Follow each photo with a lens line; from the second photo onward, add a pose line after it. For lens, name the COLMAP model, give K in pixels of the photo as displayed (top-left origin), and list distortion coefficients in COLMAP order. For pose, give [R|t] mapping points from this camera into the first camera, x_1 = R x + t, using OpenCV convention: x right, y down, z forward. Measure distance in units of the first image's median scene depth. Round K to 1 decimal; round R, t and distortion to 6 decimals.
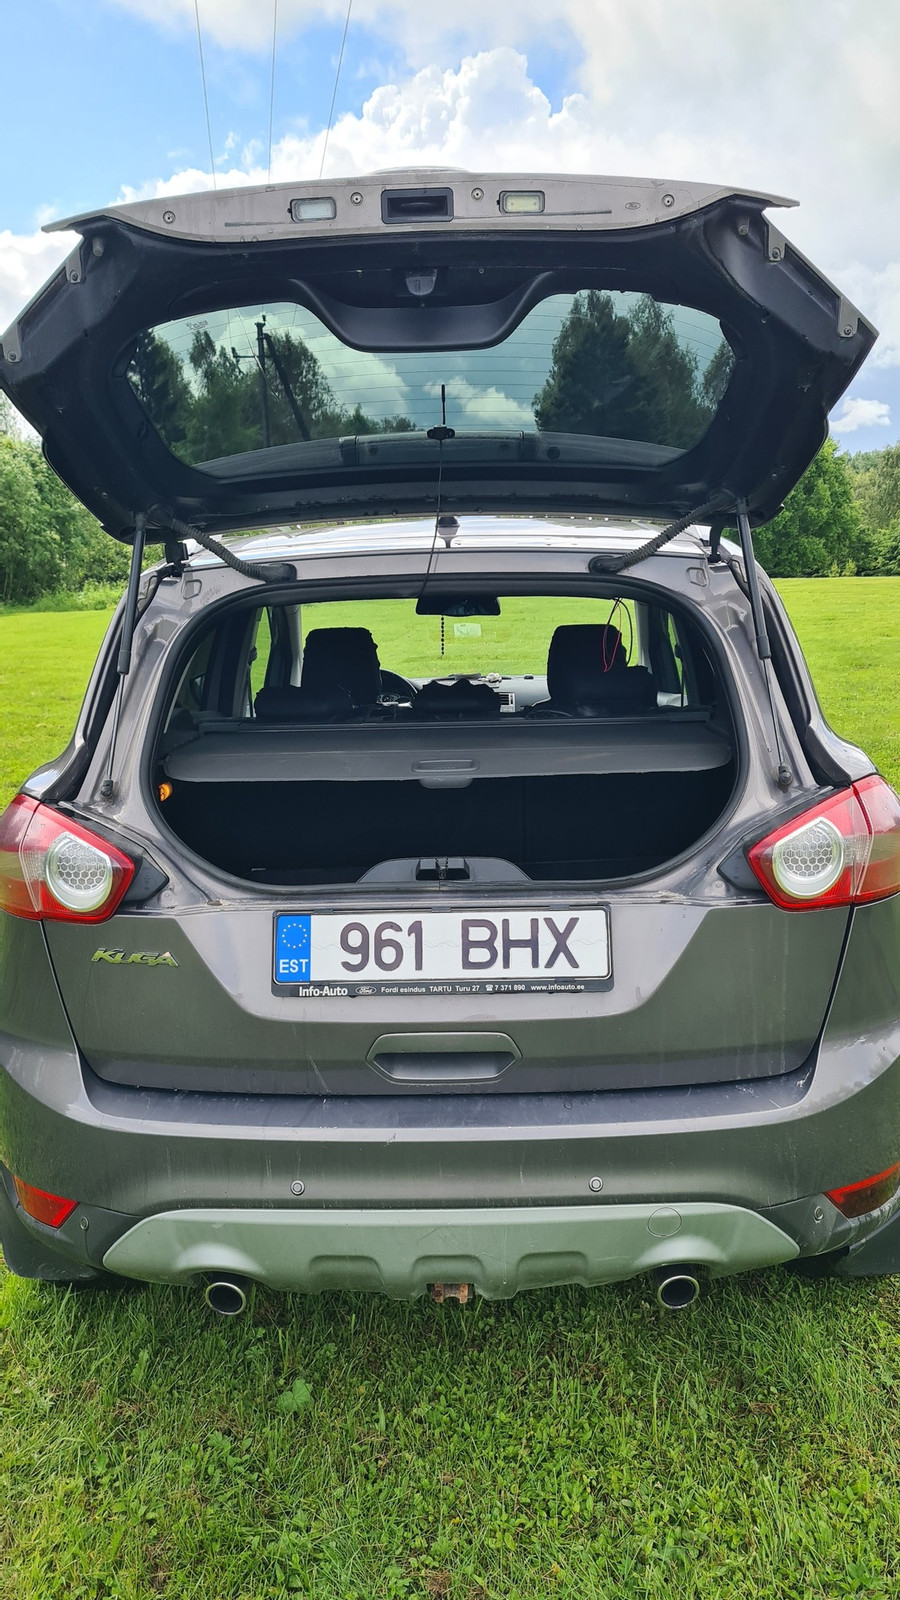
lens RADIAL K [[1343.5, 0, 450.0], [0, 1343.5, 800.0], [0, 0, 1]] dist [0.103736, -0.115925]
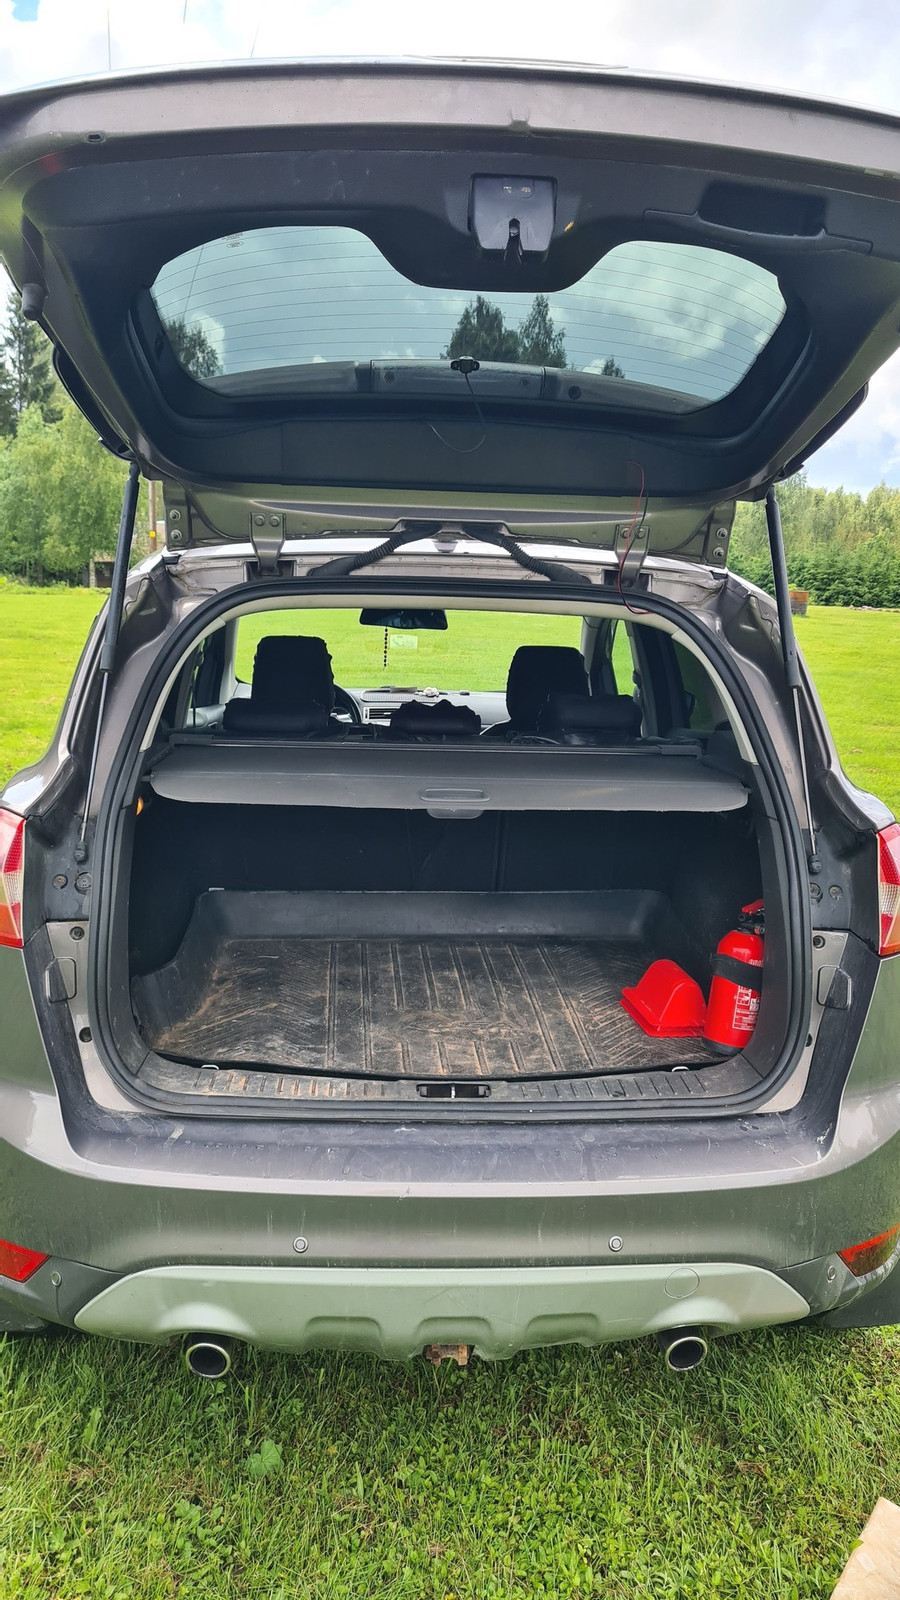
lens RADIAL K [[1343.5, 0, 450.0], [0, 1343.5, 800.0], [0, 0, 1]] dist [0.103736, -0.115925]
pose [[0.994239, 0.039546, 0.099625, -0.103416], [-0.039267, 0.999217, -0.004753, -0.017652], [-0.099735, 0.000814, 0.995014, 0.052744]]
